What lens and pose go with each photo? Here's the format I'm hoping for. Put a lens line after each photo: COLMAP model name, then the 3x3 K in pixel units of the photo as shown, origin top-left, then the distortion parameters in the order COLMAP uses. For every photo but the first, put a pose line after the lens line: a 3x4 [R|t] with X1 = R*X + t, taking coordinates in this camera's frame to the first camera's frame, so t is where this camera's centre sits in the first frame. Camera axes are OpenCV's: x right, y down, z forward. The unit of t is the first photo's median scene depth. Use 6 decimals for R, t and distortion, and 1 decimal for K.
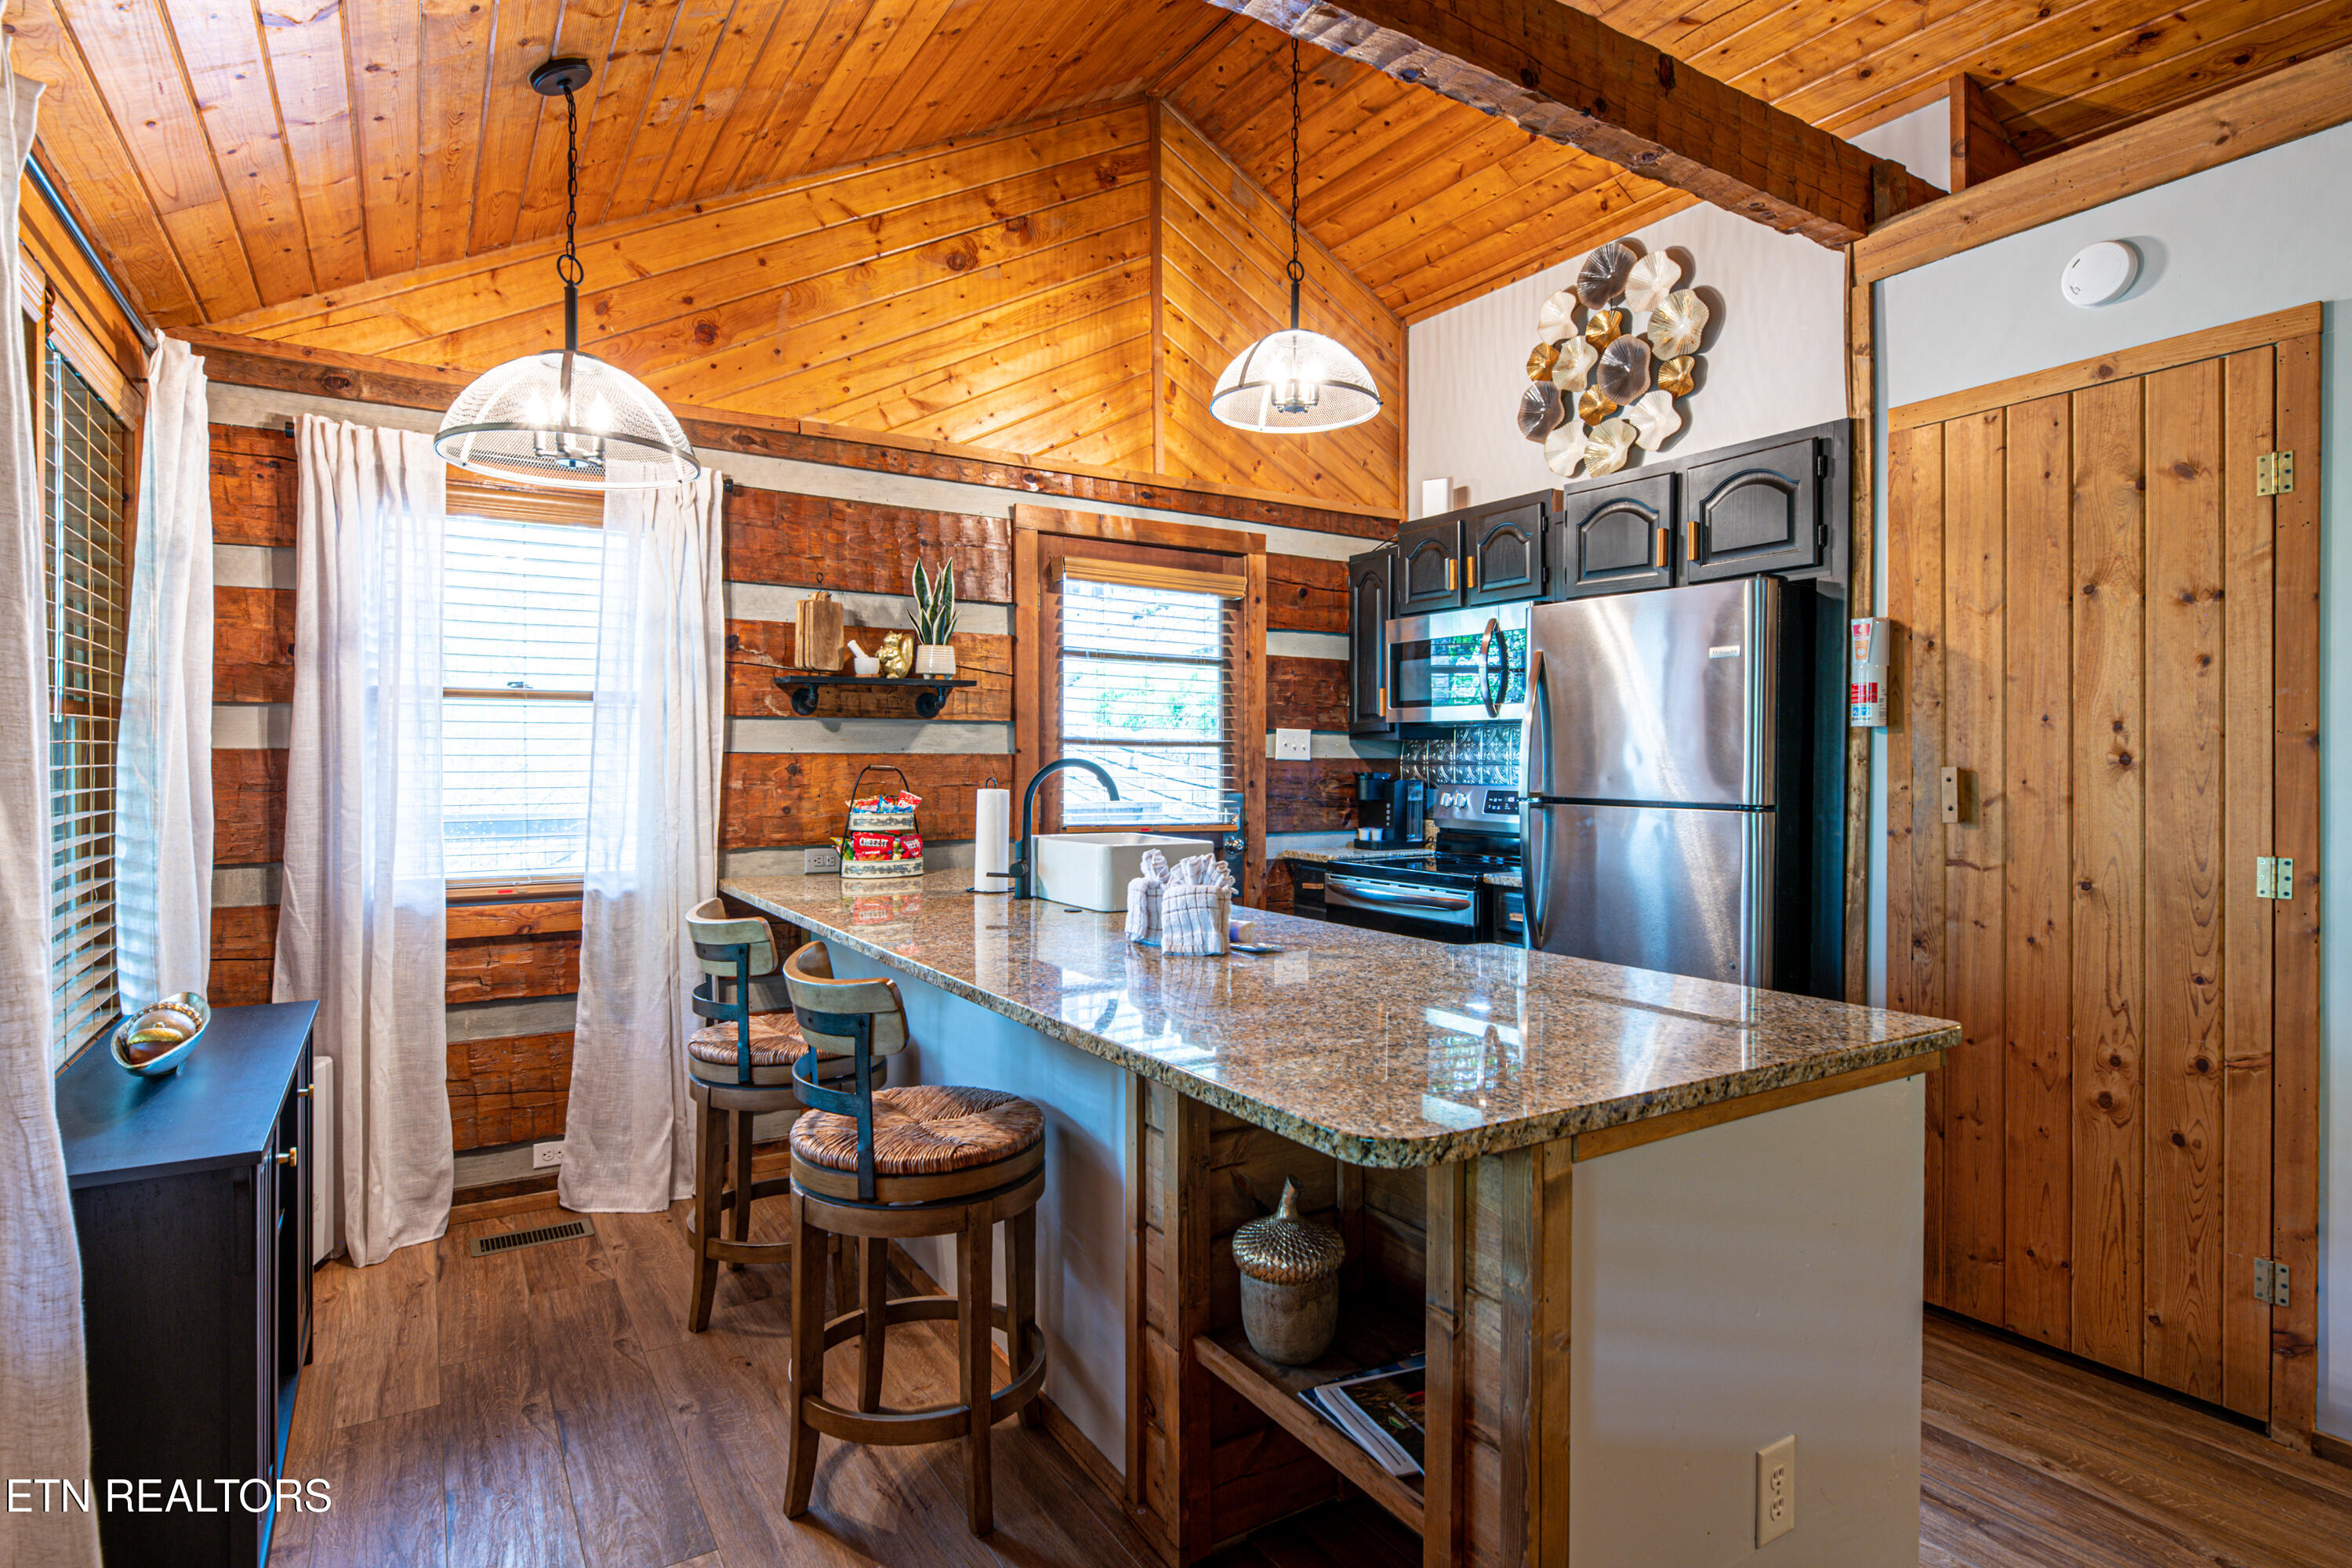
lens RADIAL K [[1299.2, 0, 1094.1], [0, 1299.2, 768.9], [0, 0, 1]] dist [0.007744, -0.003619]
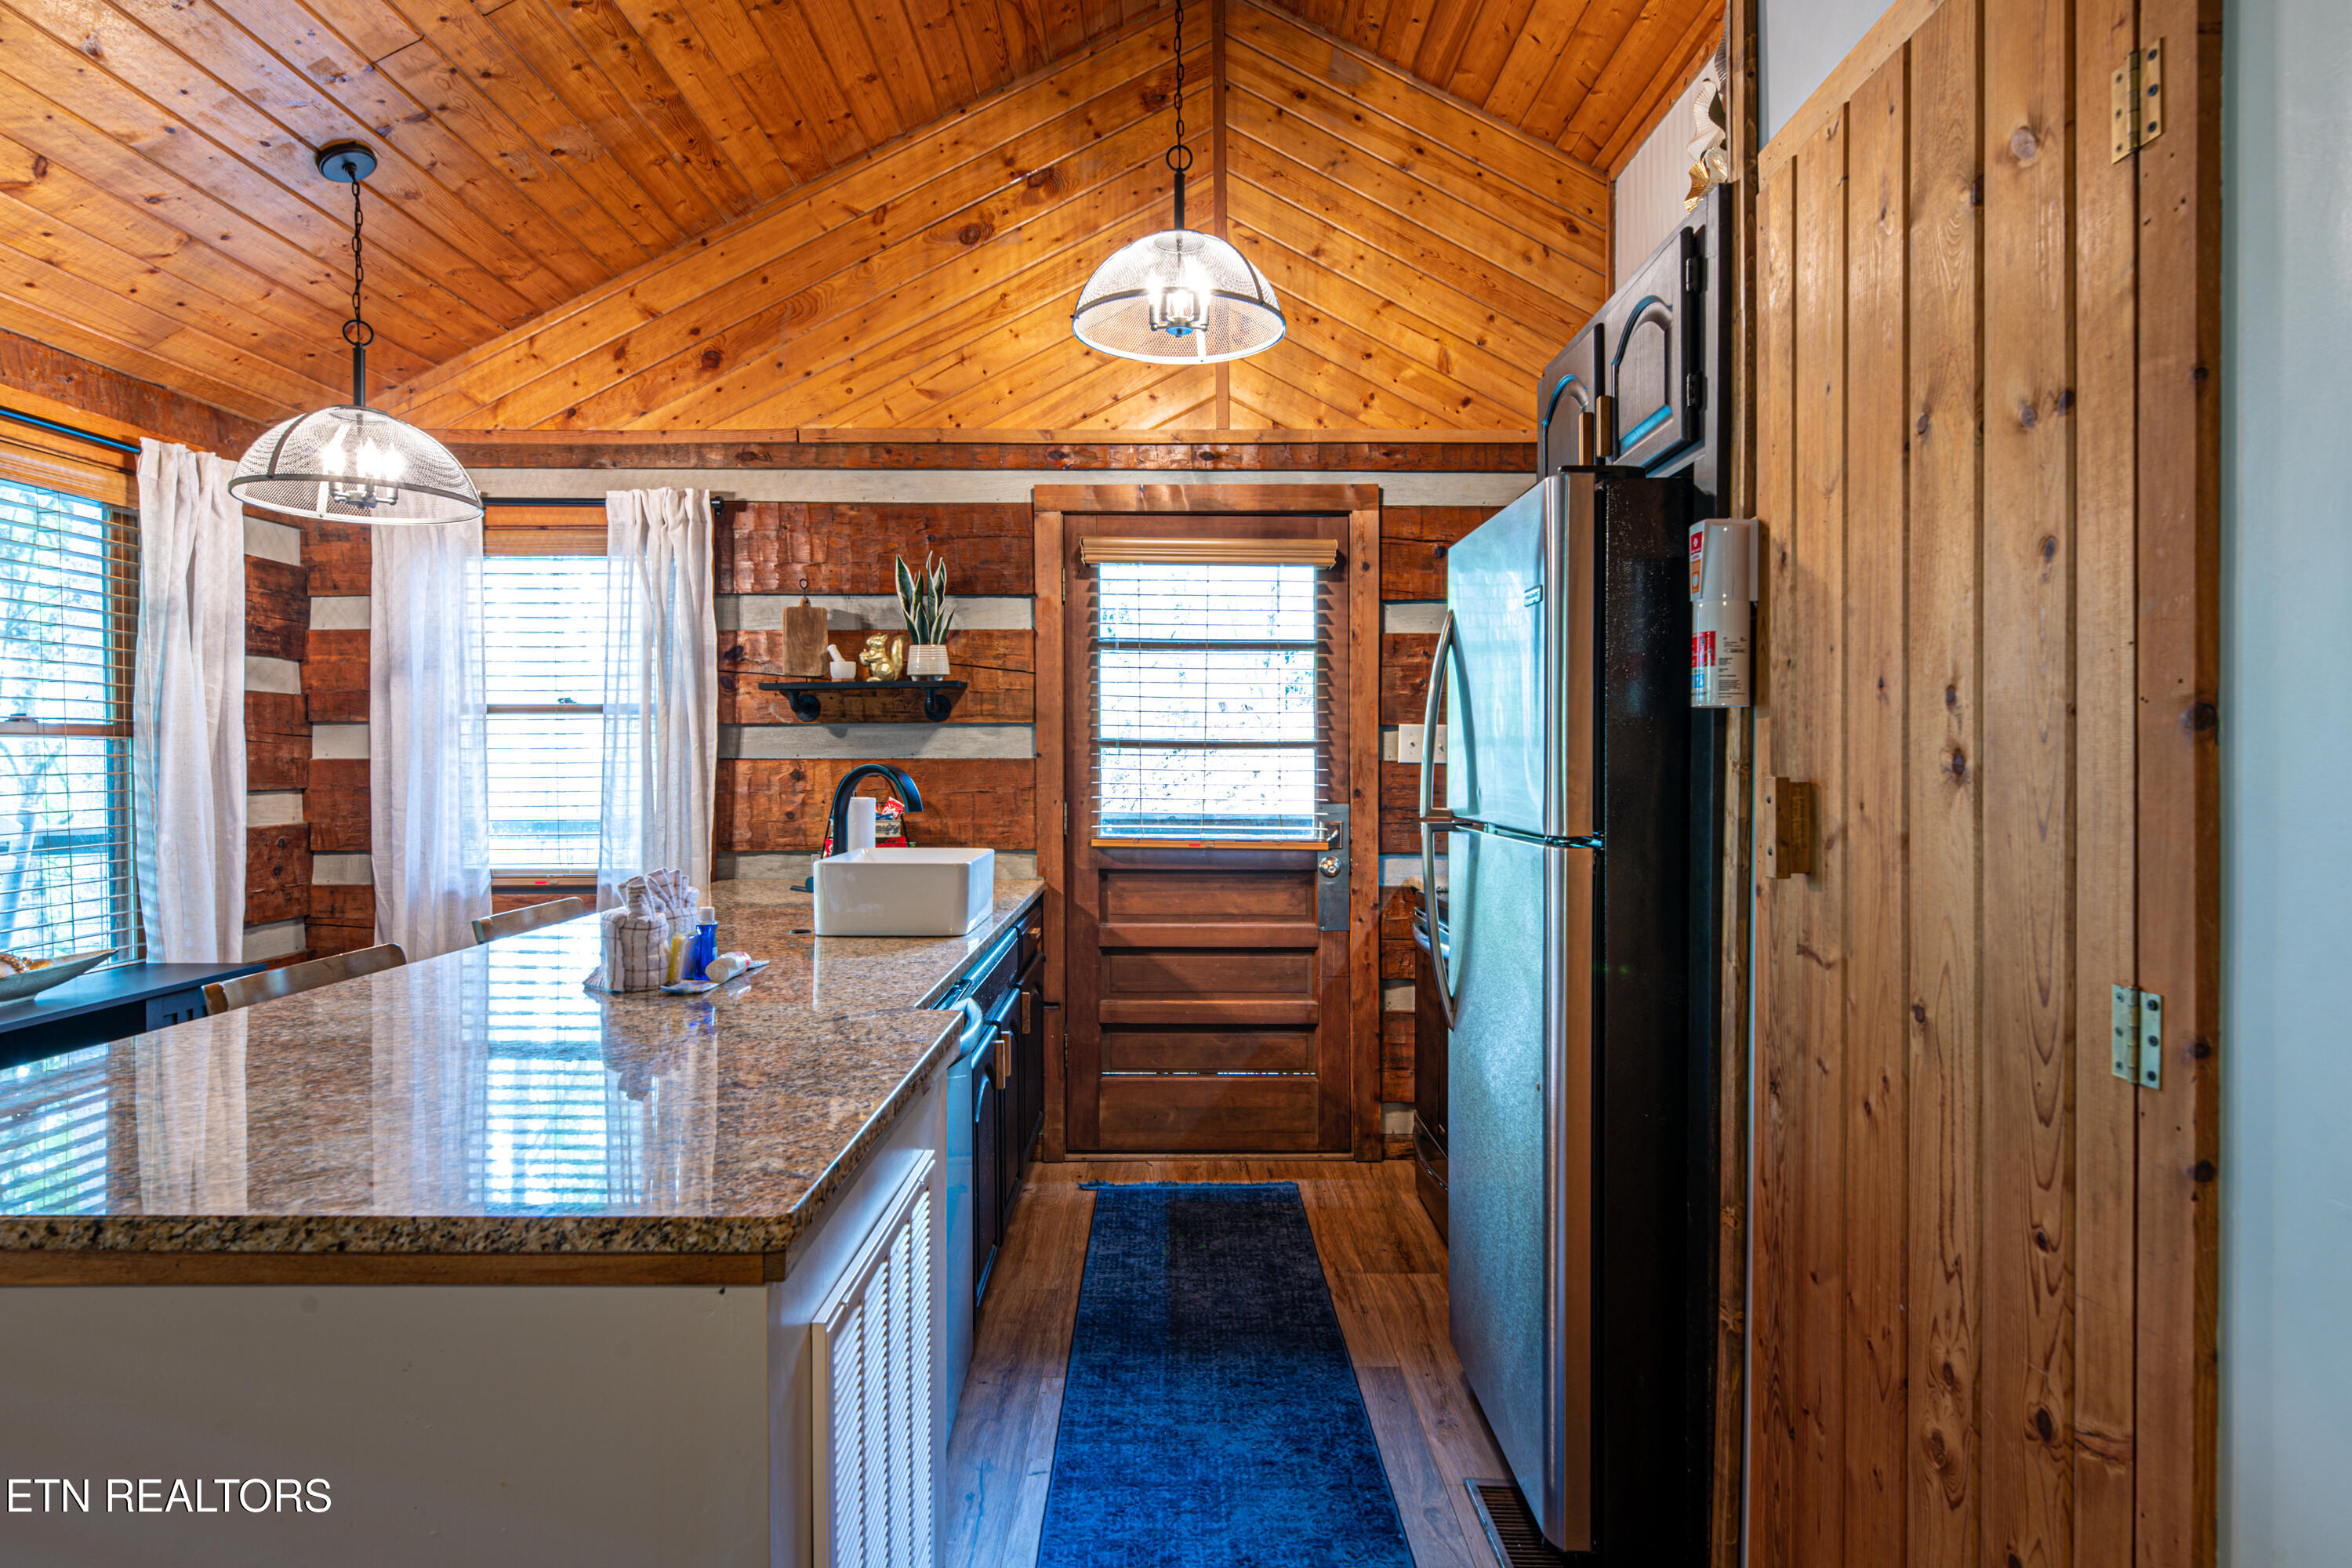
lens RADIAL K [[1299.2, 0, 1084.1], [0, 1299.2, 782.6], [0, 0, 1]] dist [0.007744, -0.003619]
pose [[0.842832, 0.004403, -0.538158, 0.501988], [0.000493, 0.999960, 0.008954, -0.002939], [0.538176, -0.007812, 0.842796, 0.265466]]
